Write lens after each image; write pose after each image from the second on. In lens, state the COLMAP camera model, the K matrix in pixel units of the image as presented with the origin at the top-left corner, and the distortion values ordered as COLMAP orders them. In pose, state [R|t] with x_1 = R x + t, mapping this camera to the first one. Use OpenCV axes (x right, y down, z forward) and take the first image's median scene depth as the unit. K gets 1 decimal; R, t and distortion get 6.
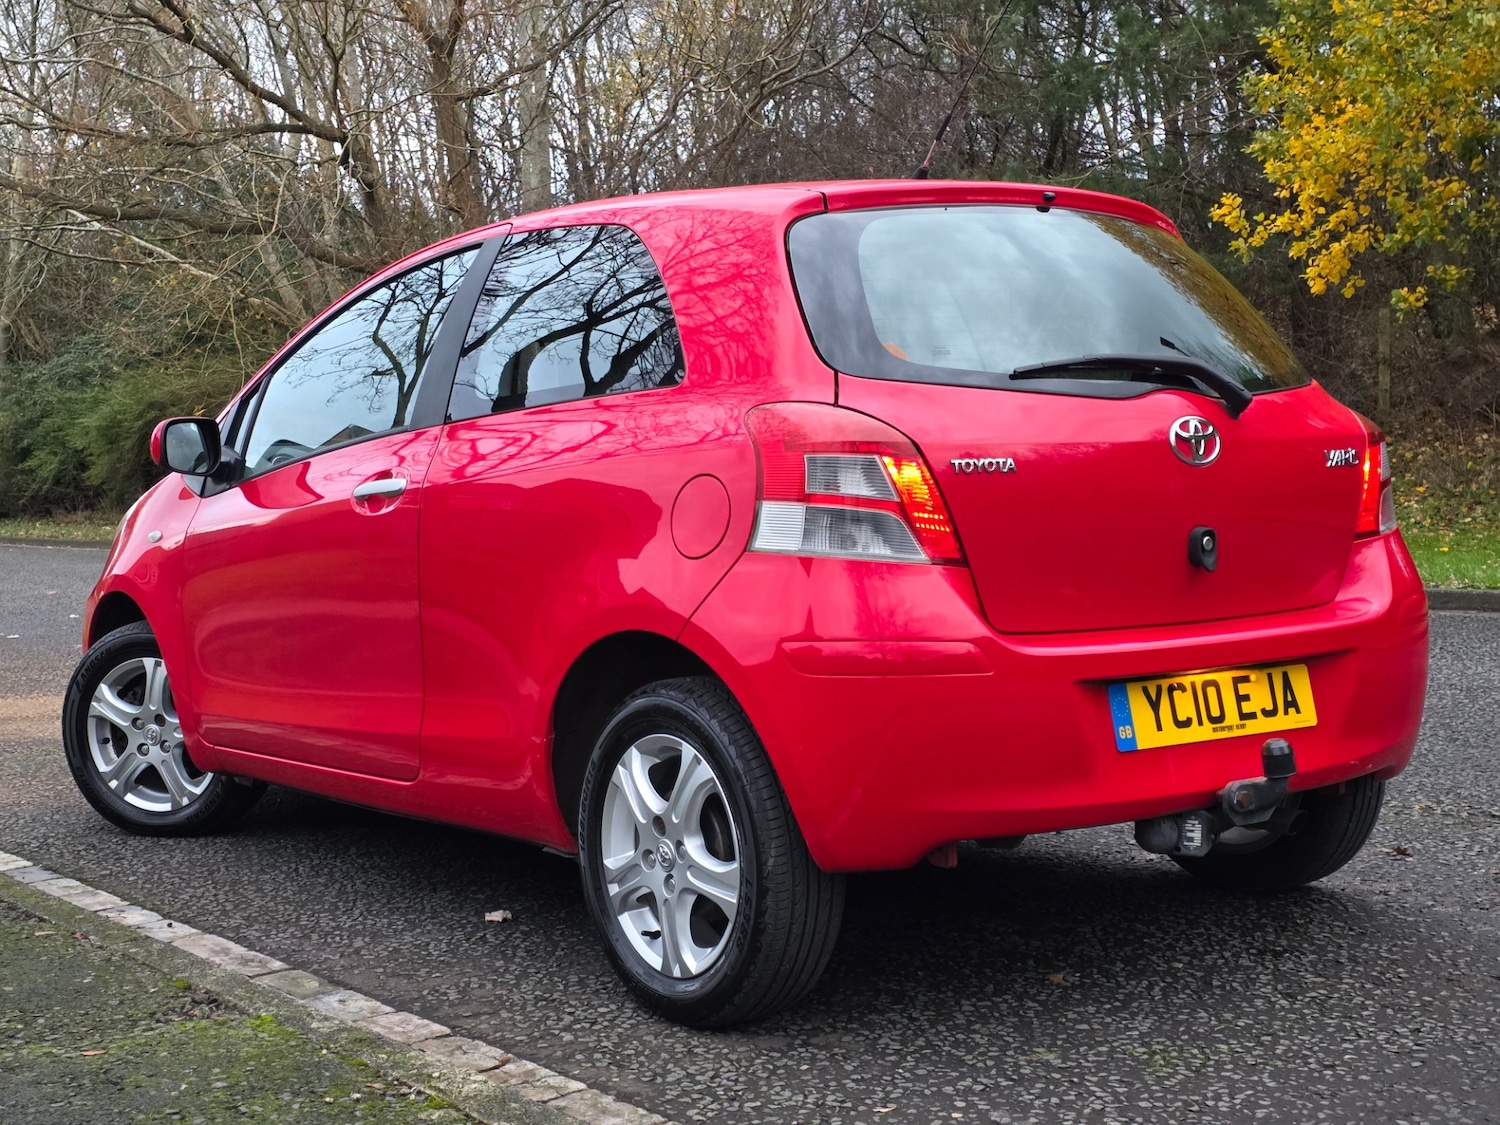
lens RADIAL K [[2078.9, 0, 774.3], [0, 2078.9, 474.1], [0, 0, 1]] dist [0.203148, -0.596346]
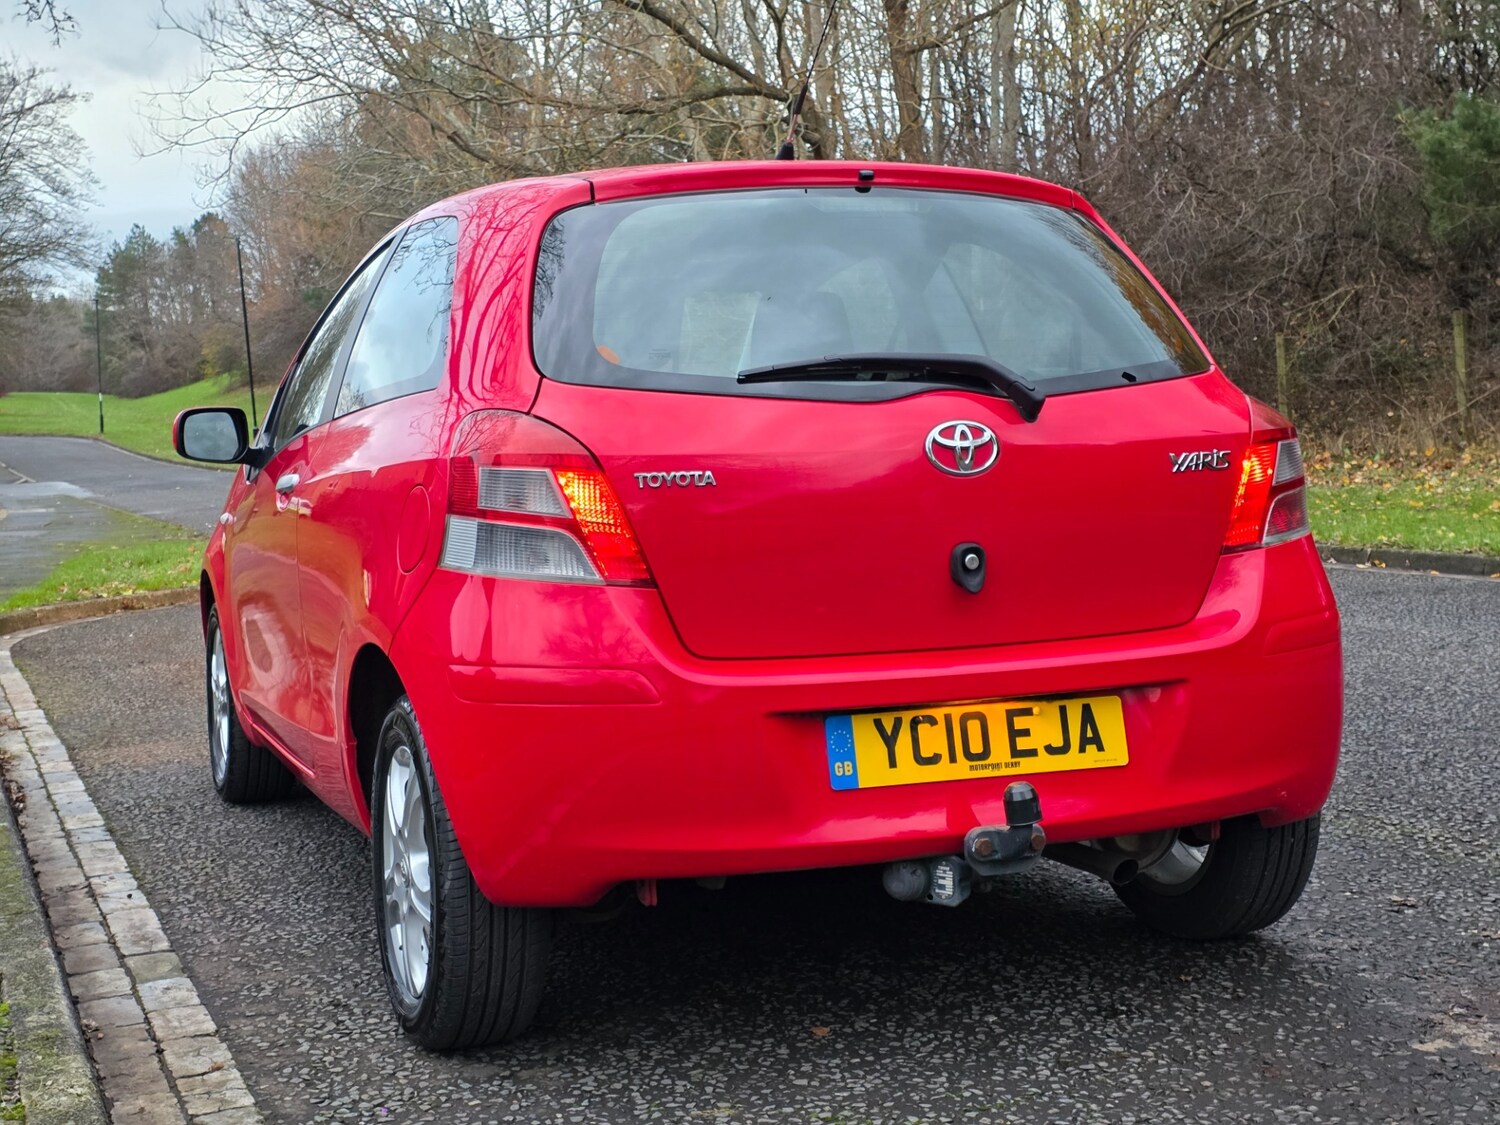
lens RADIAL K [[2079.7, 0, 742.0], [0, 2079.7, 522.9], [0, 0, 1]] dist [0.224521, -0.581325]
pose [[0.958030, 0.011263, -0.286446, 0.373494], [0.002657, 0.998836, 0.048162, -0.027642], [0.286655, -0.046902, 0.956885, 0.112935]]
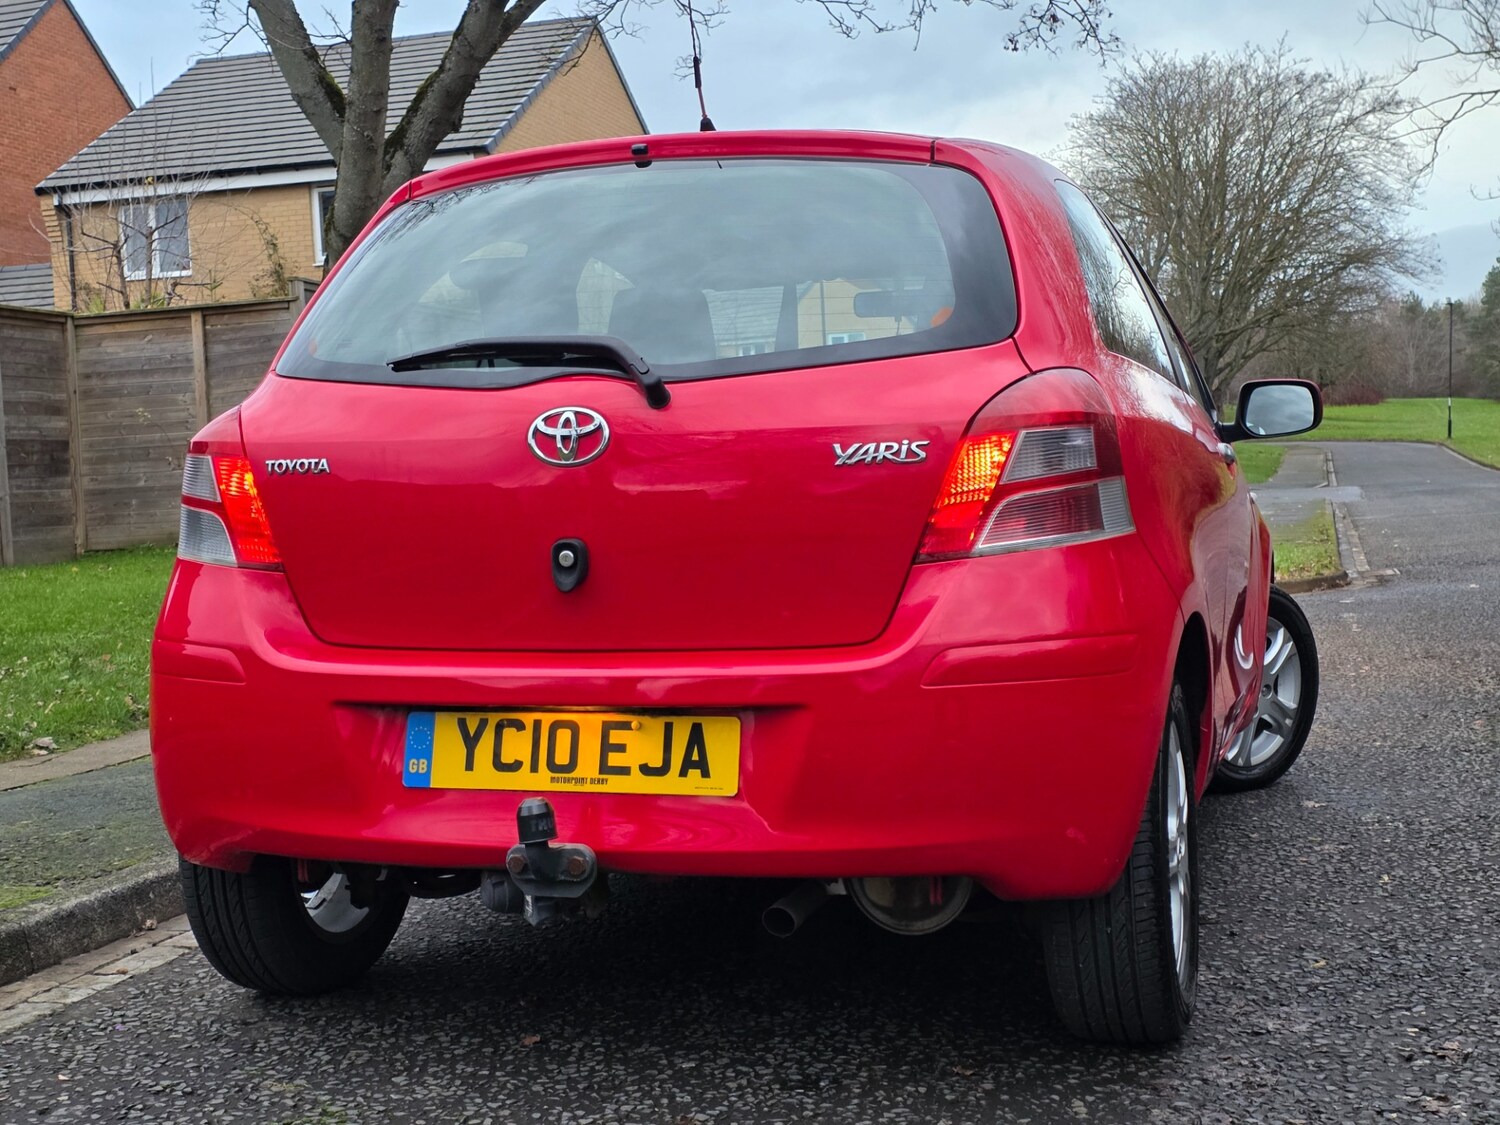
lens RADIAL K [[2084.8, 0, 745.7], [0, 2084.8, 507.9], [0, 0, 1]] dist [0.206384, -0.545665]
pose [[0.558300, 0.026129, -0.829227, 0.953006], [0.007109, 0.999317, 0.036274, -0.017524], [0.829609, -0.026146, 0.557733, 0.599752]]
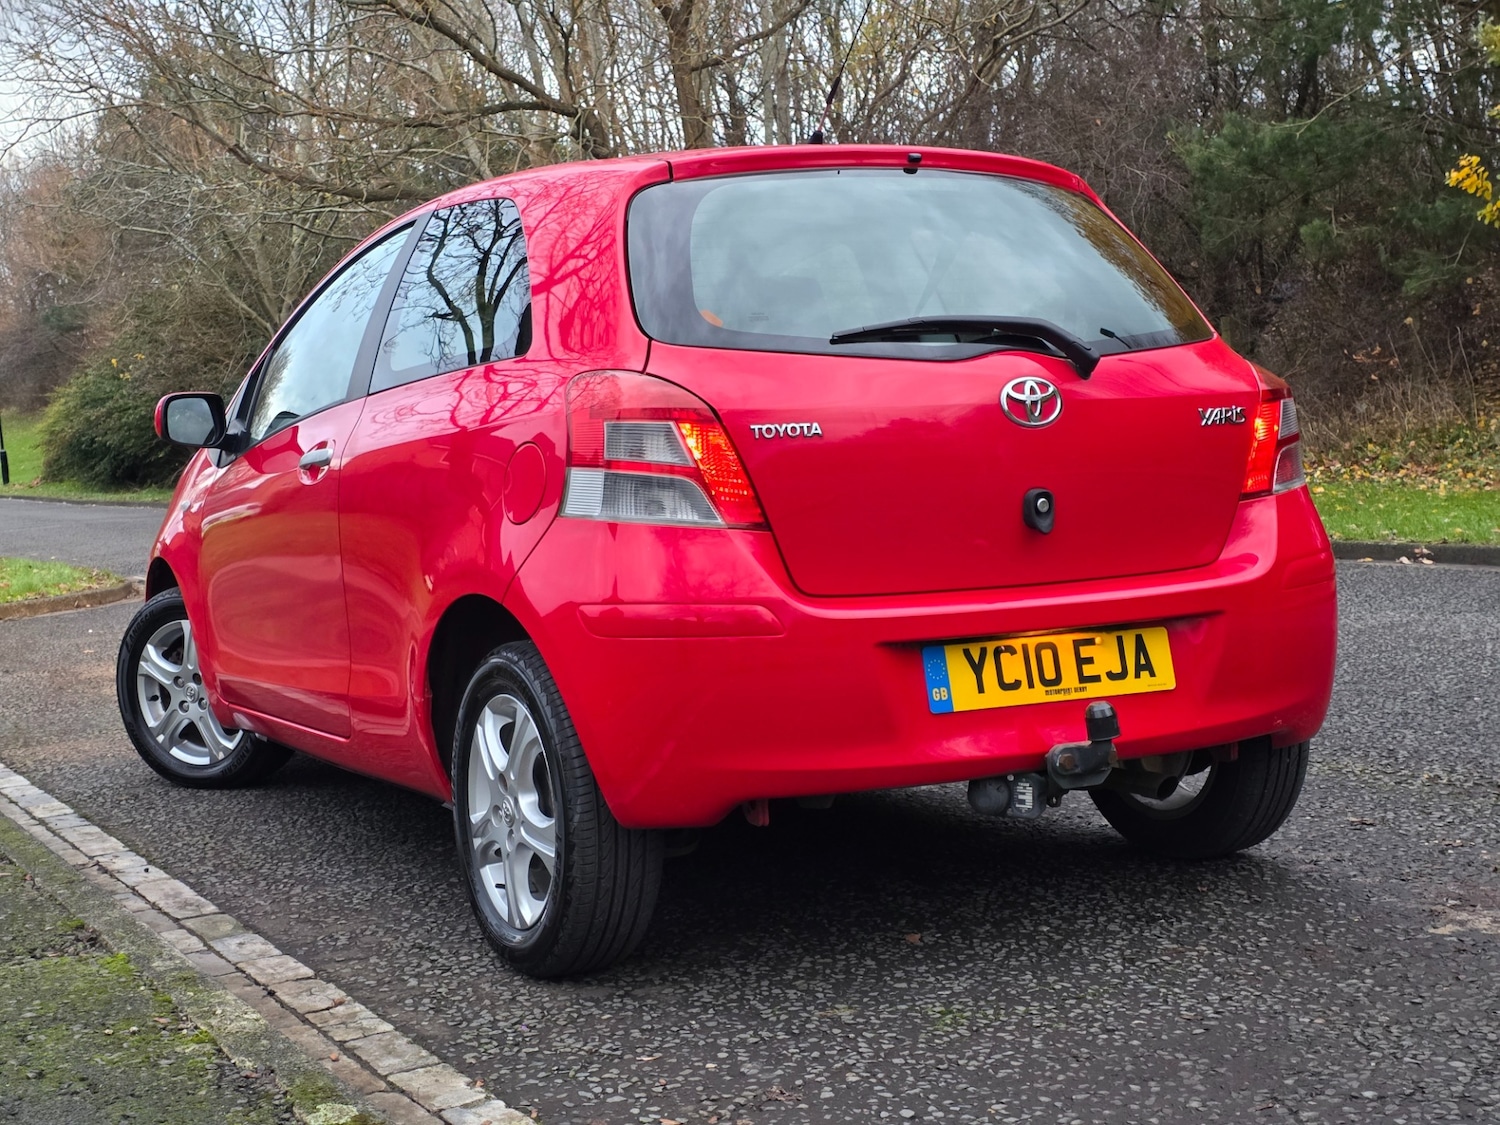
lens RADIAL K [[2082.6, 0, 746.4], [0, 2082.6, 498.0], [0, 0, 1]] dist [0.219590, -0.678614]
pose [[0.987286, -0.008306, -0.158734, 0.228036], [0.012745, 0.999555, 0.026965, 0.001072], [0.158439, -0.028645, 0.986953, 0.000270]]
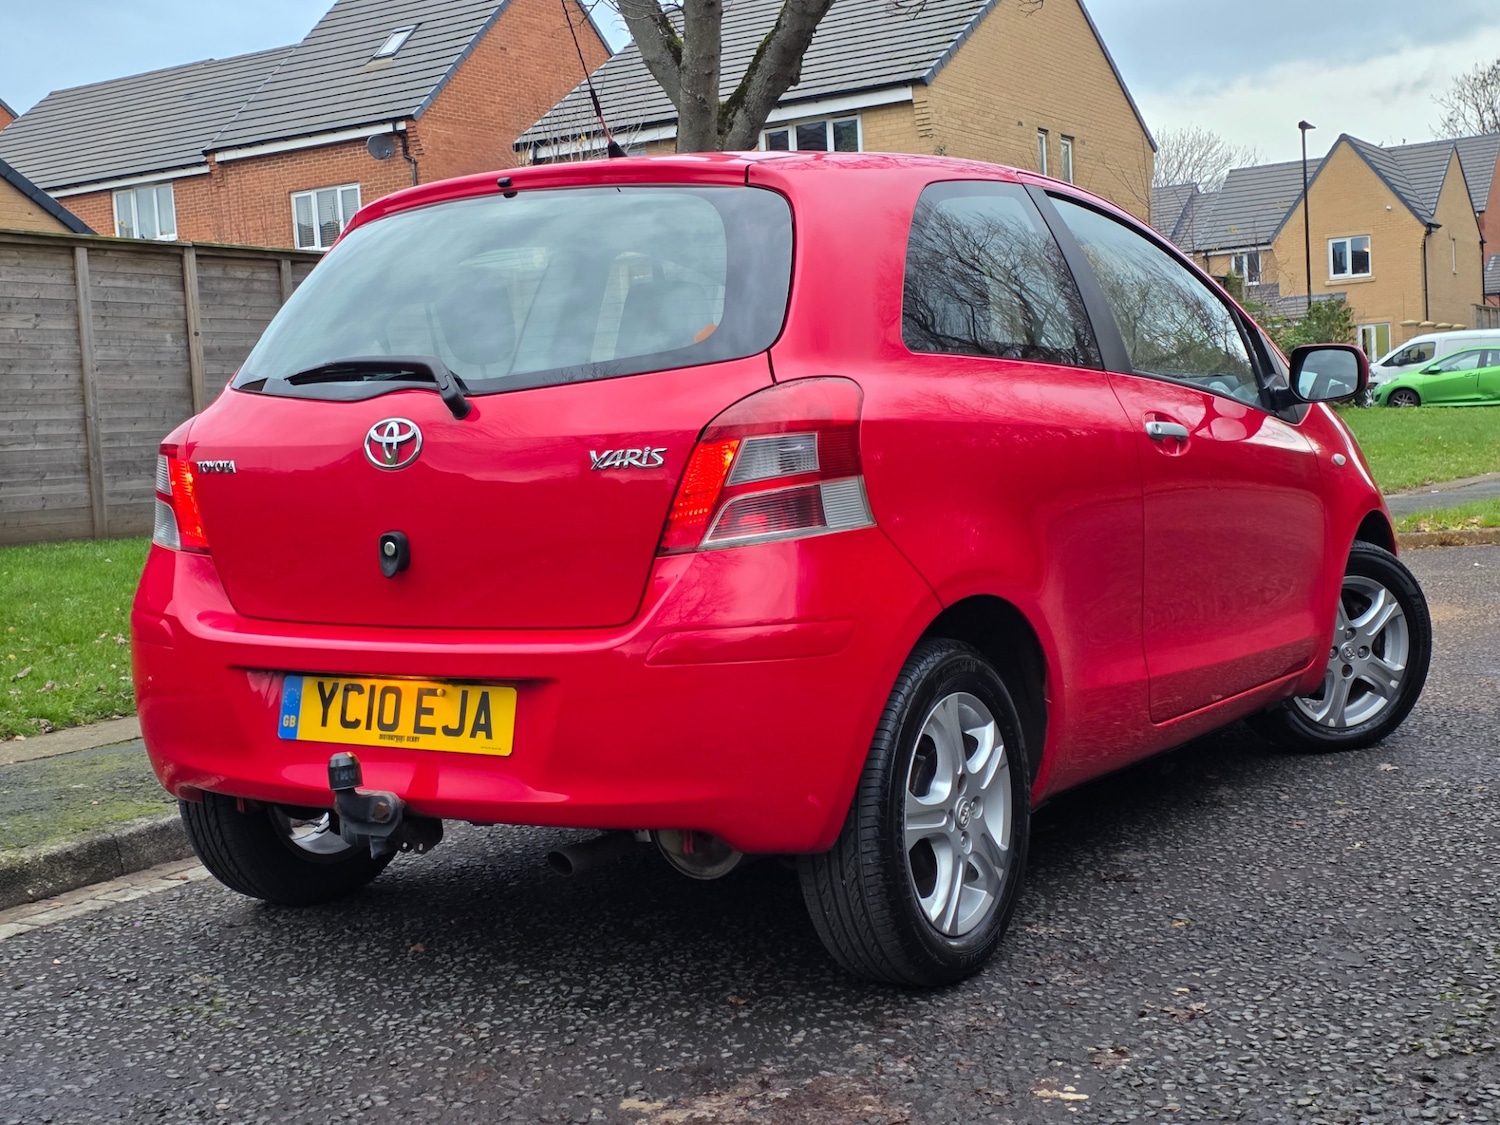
lens RADIAL K [[2095.2, 0, 692.6], [0, 2095.2, 524.8], [0, 0, 1]] dist [0.204311, -0.750485]
pose [[0.313132, 0.064081, -0.947545, 1.199168], [0.027700, 0.996680, 0.076557, -0.050380], [0.949306, -0.050219, 0.310318, 0.839302]]
